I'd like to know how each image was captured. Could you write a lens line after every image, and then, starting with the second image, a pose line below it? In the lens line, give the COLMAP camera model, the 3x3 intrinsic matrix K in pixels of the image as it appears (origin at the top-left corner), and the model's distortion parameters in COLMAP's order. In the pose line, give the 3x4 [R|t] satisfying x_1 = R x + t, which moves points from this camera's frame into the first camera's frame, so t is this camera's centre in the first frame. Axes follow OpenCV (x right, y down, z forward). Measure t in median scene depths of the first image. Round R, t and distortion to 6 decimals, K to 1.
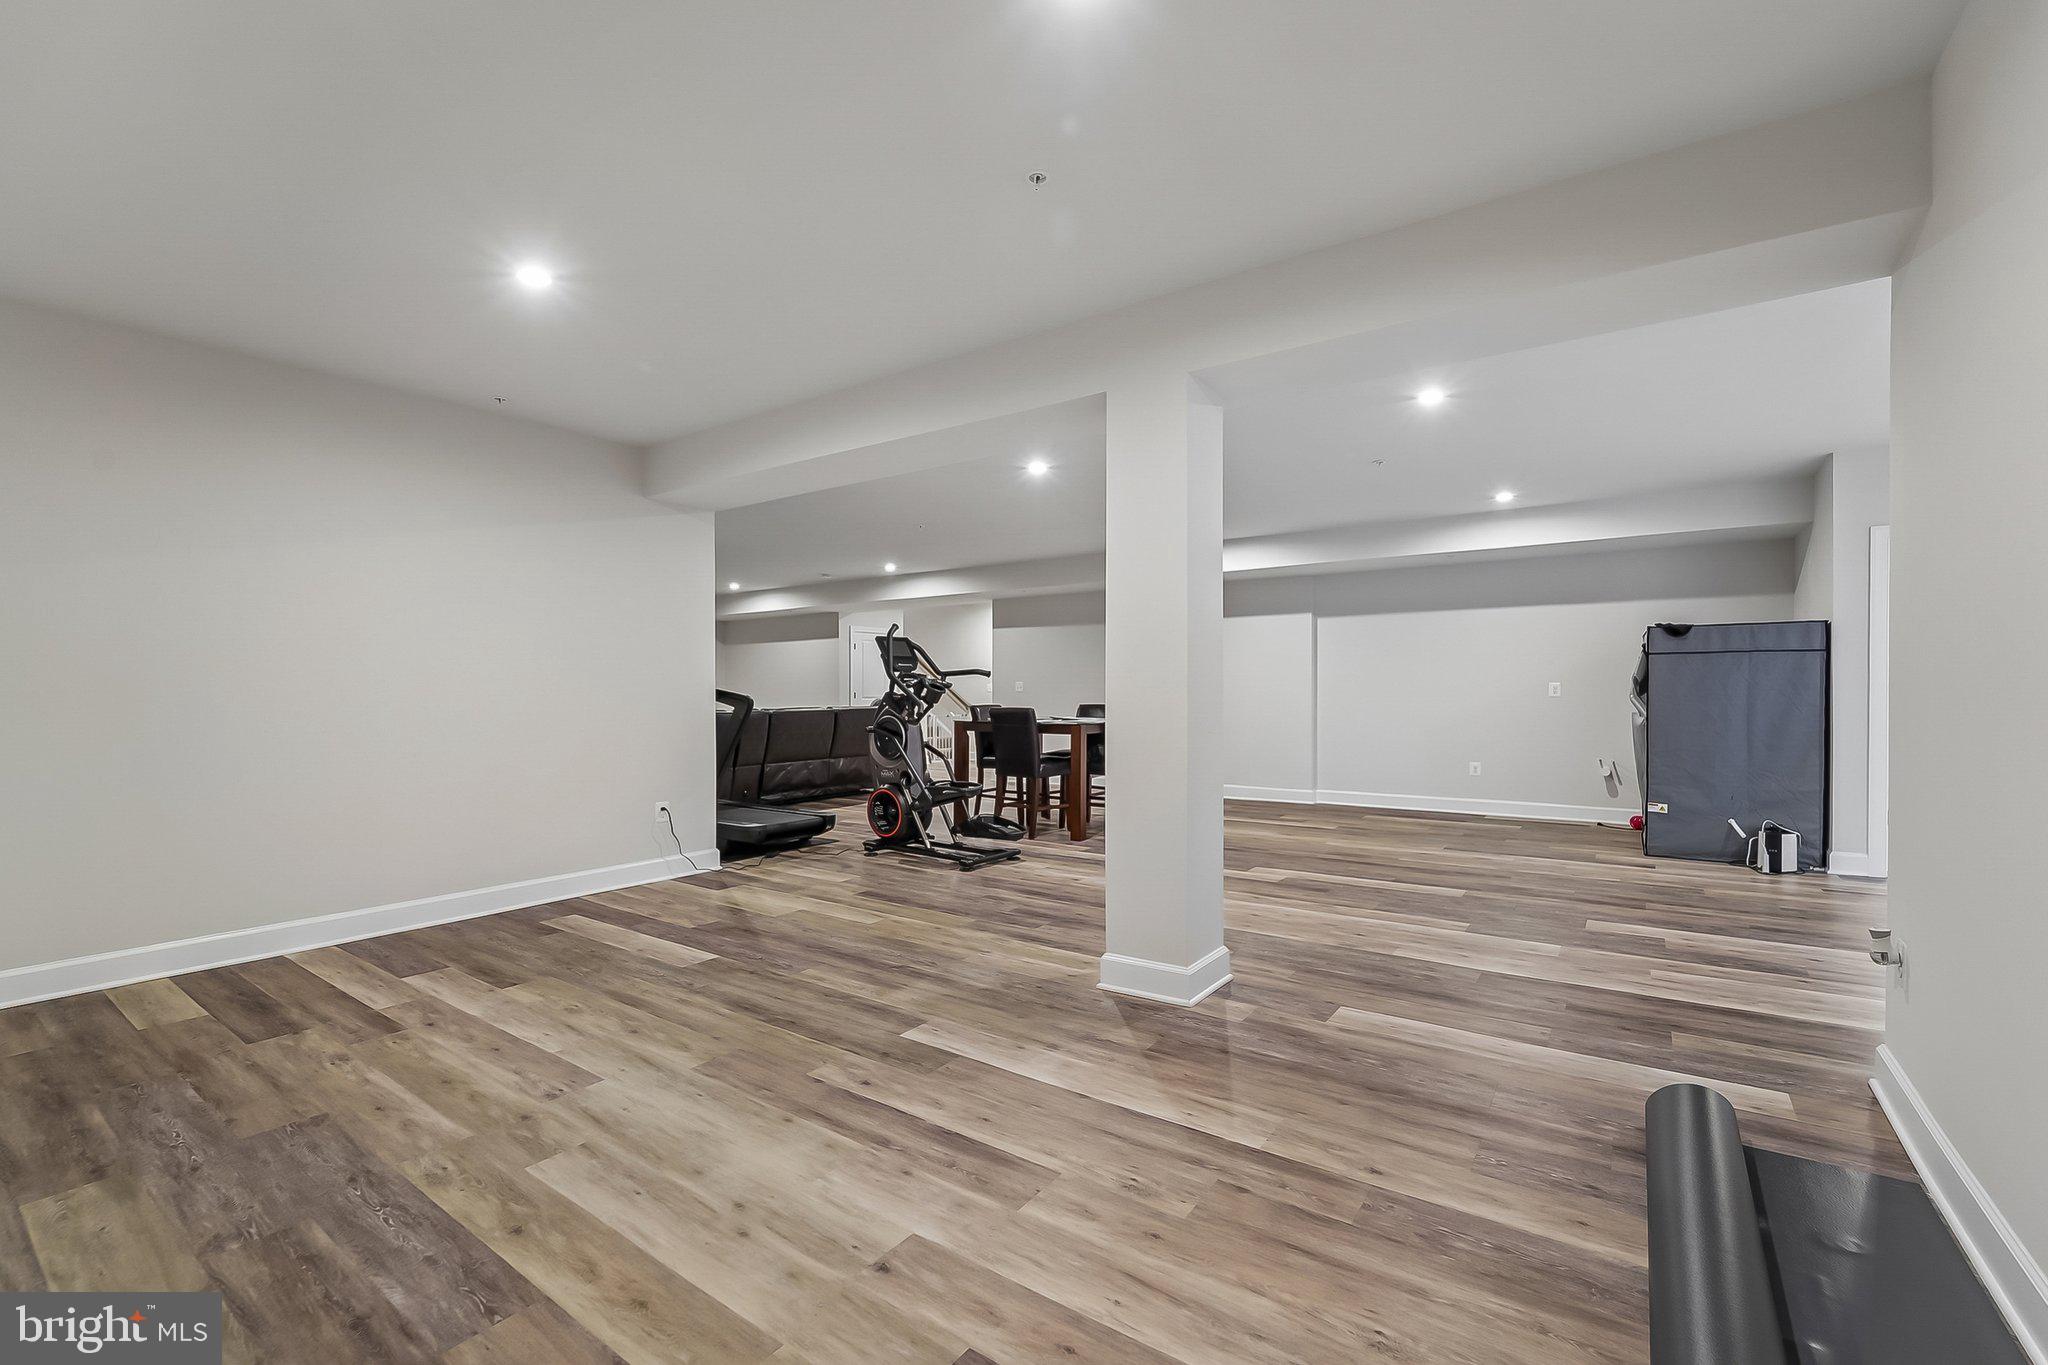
lens RADIAL K [[836.8, 0, 1027.9], [0, 836.8, 687.2], [0, 0, 1]] dist [-0.008537, -0.000013]
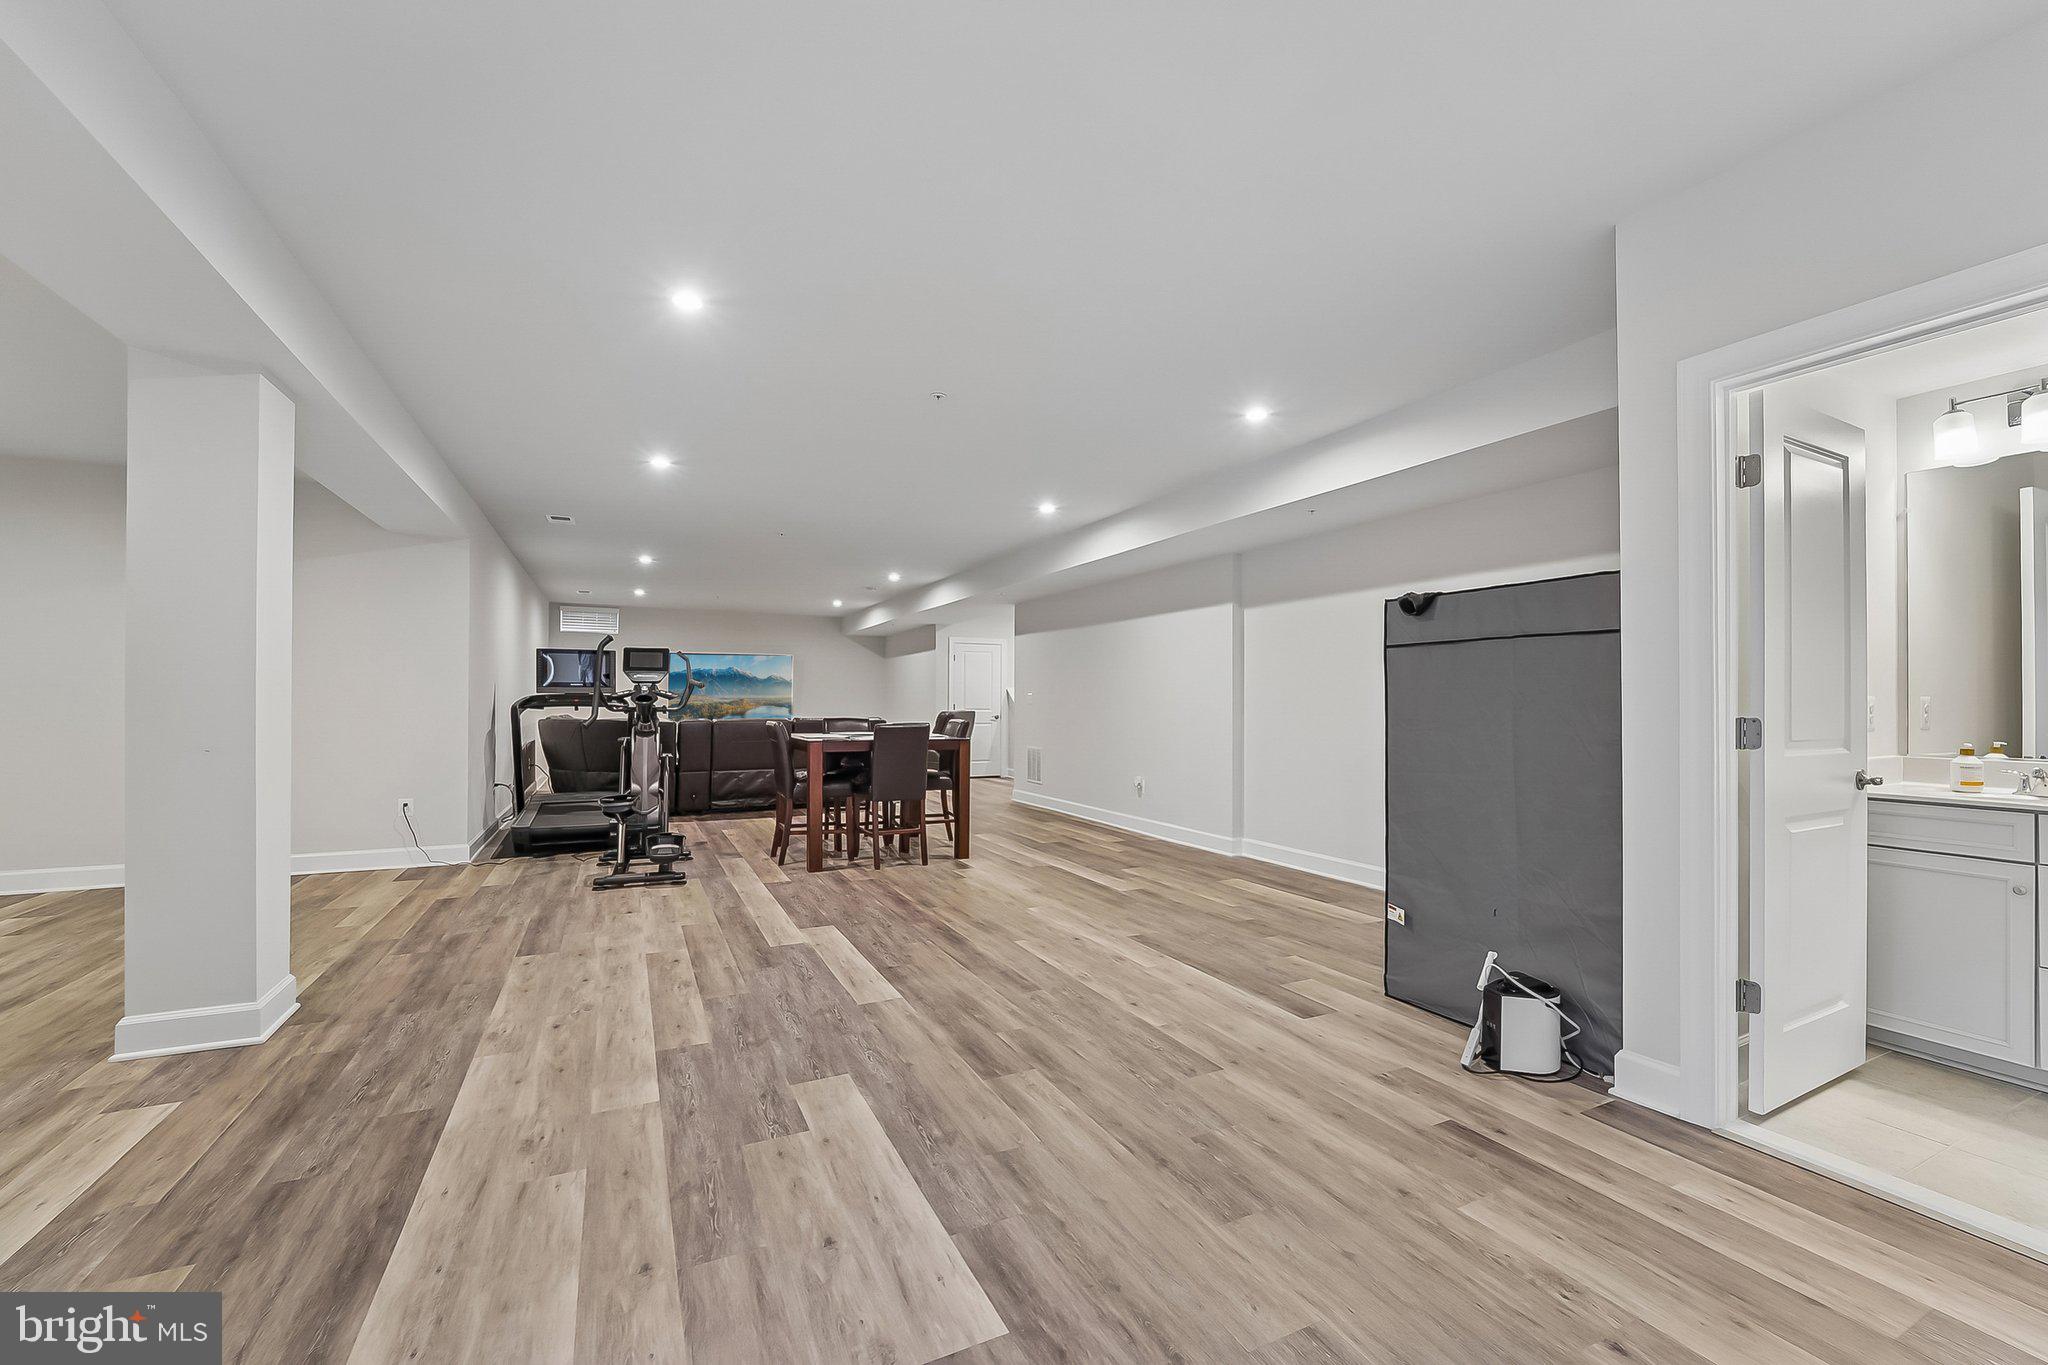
lens RADIAL K [[836.8, 0, 1027.9], [0, 836.8, 687.2], [0, 0, 1]] dist [-0.008537, -0.000013]
pose [[0.881526, -0.004434, -0.472114, 0.895810], [-0.001484, 0.999925, -0.012163, -0.004717], [0.472133, 0.011422, 0.881454, 0.413609]]
